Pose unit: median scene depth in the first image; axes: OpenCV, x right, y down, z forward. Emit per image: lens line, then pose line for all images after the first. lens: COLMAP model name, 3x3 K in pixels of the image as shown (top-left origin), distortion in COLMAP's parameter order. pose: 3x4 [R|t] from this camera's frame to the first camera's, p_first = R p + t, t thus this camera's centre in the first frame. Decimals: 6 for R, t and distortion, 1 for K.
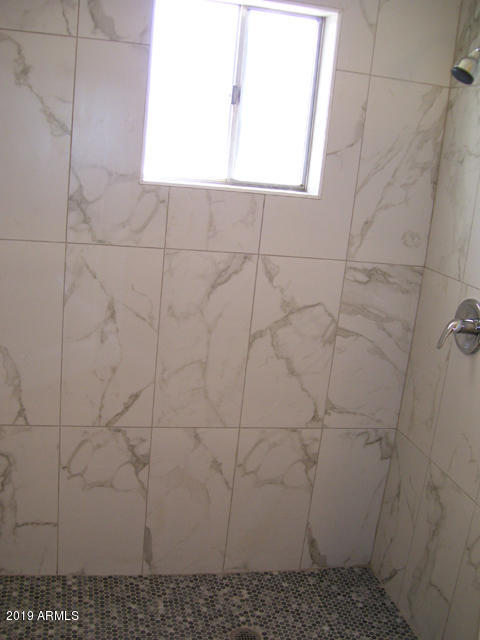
lens RADIAL K [[699.3, 0, 239.5], [0, 699.3, 323.3], [0, 0, 1]] dist [-0.142296, 0.000000]
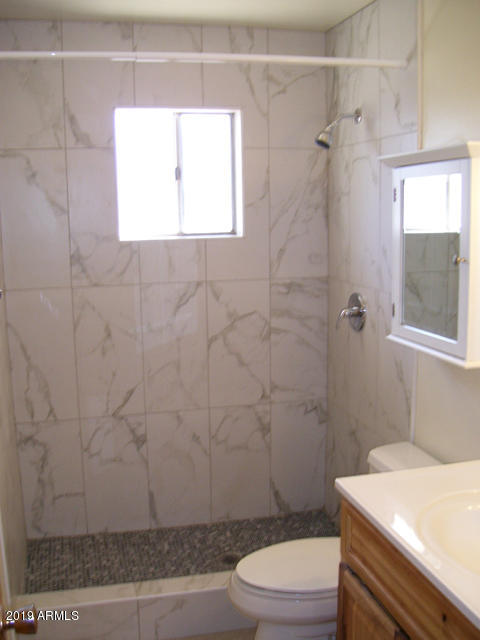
lens RADIAL K [[699.3, 0, 239.6], [0, 699.3, 317.1], [0, 0, 1]] dist [-0.142296, 0.000000]
pose [[0.992853, -0.118303, 0.015751, 0.061696], [0.119221, 0.989192, -0.085354, 0.099888], [-0.005484, 0.086621, 0.996226, -0.401397]]
